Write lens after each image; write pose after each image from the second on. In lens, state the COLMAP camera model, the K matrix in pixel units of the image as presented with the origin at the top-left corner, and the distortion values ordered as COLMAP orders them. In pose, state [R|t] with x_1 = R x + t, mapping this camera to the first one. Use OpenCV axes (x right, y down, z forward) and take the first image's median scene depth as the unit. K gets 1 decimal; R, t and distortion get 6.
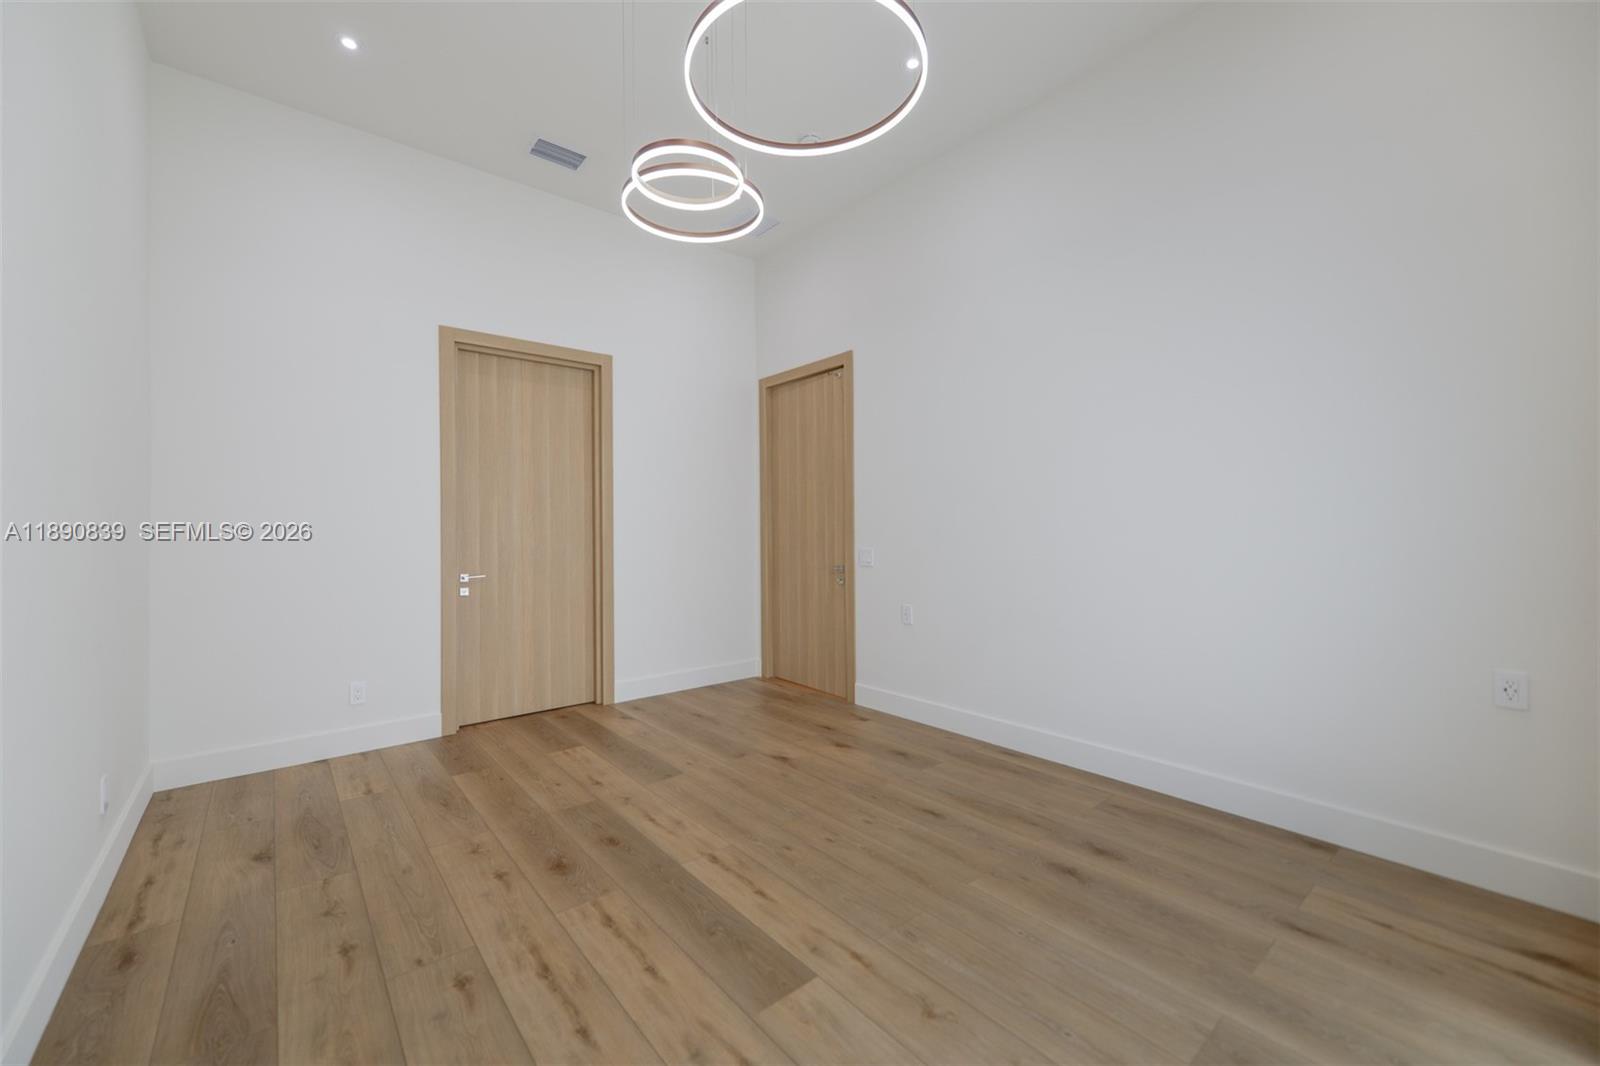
lens RADIAL K [[633.2, 0, 790.0], [0, 633.2, 526.7], [0, 0, 1]] dist [0.003150, -0.000500]
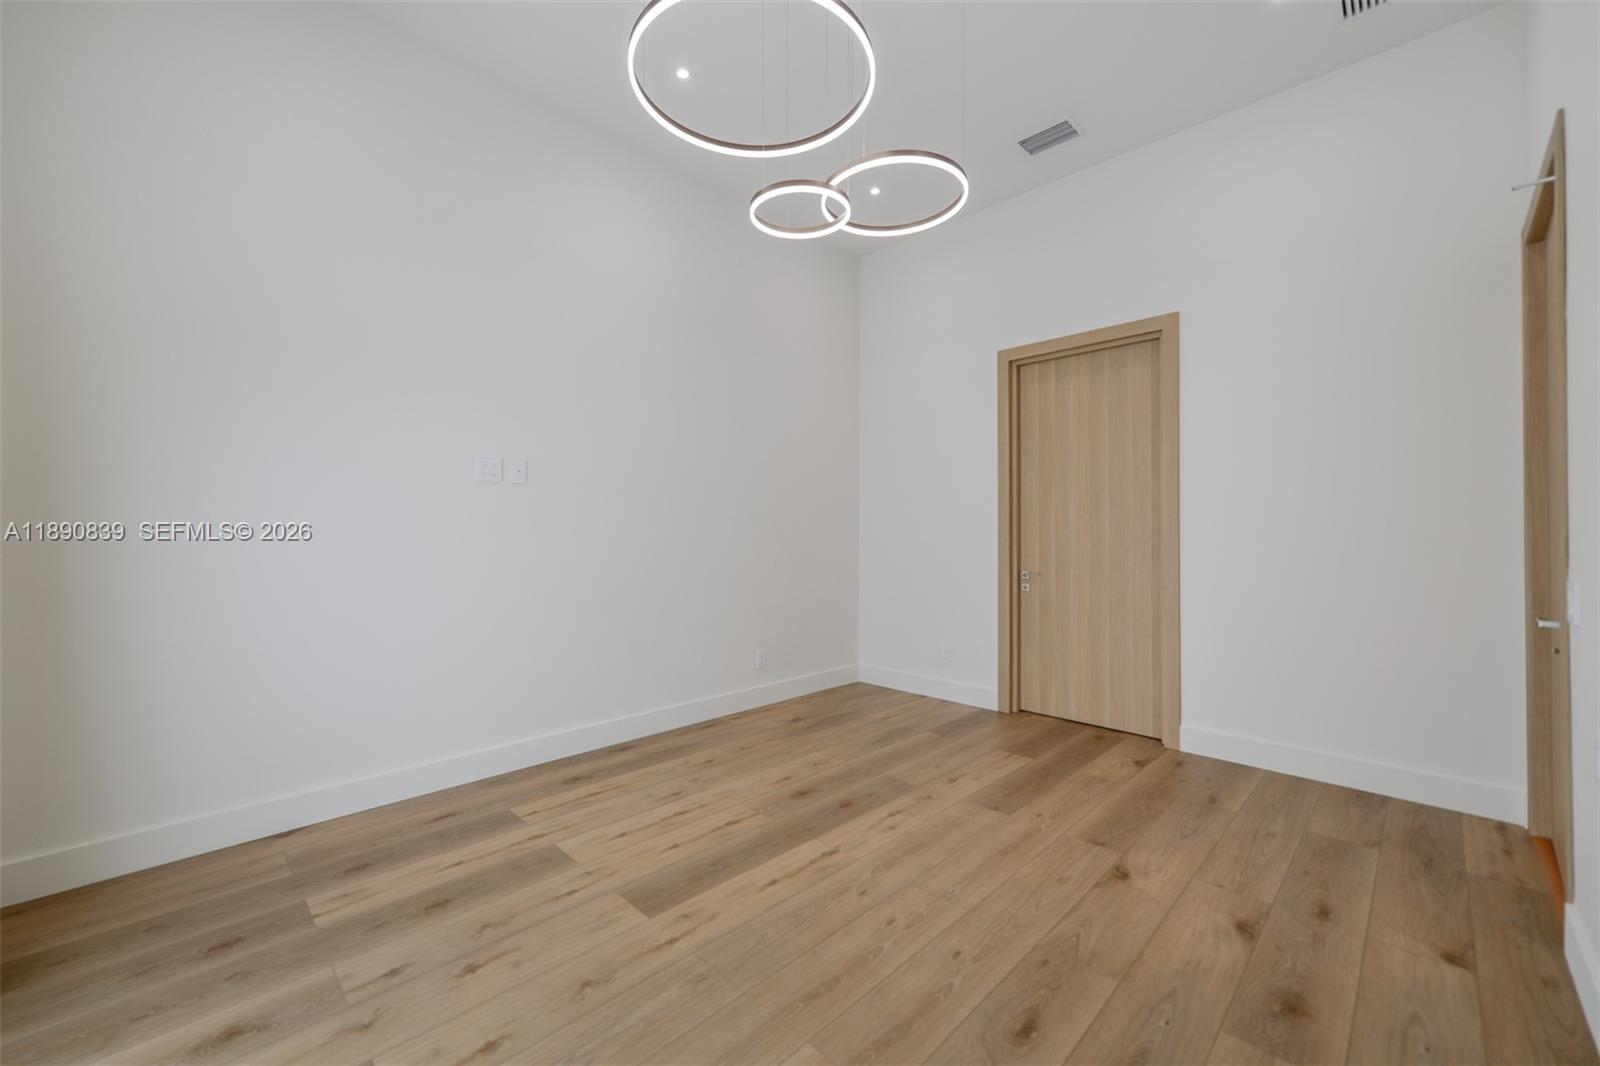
lens RADIAL K [[633.2, 0, 790.2], [0, 633.2, 531.7], [0, 0, 1]] dist [0.003150, -0.000500]
pose [[0.091955, 0.008160, -0.995730, 0.788470], [0.000037, 0.999966, 0.008198, -0.003071], [0.995763, -0.000791, 0.091951, 0.748465]]
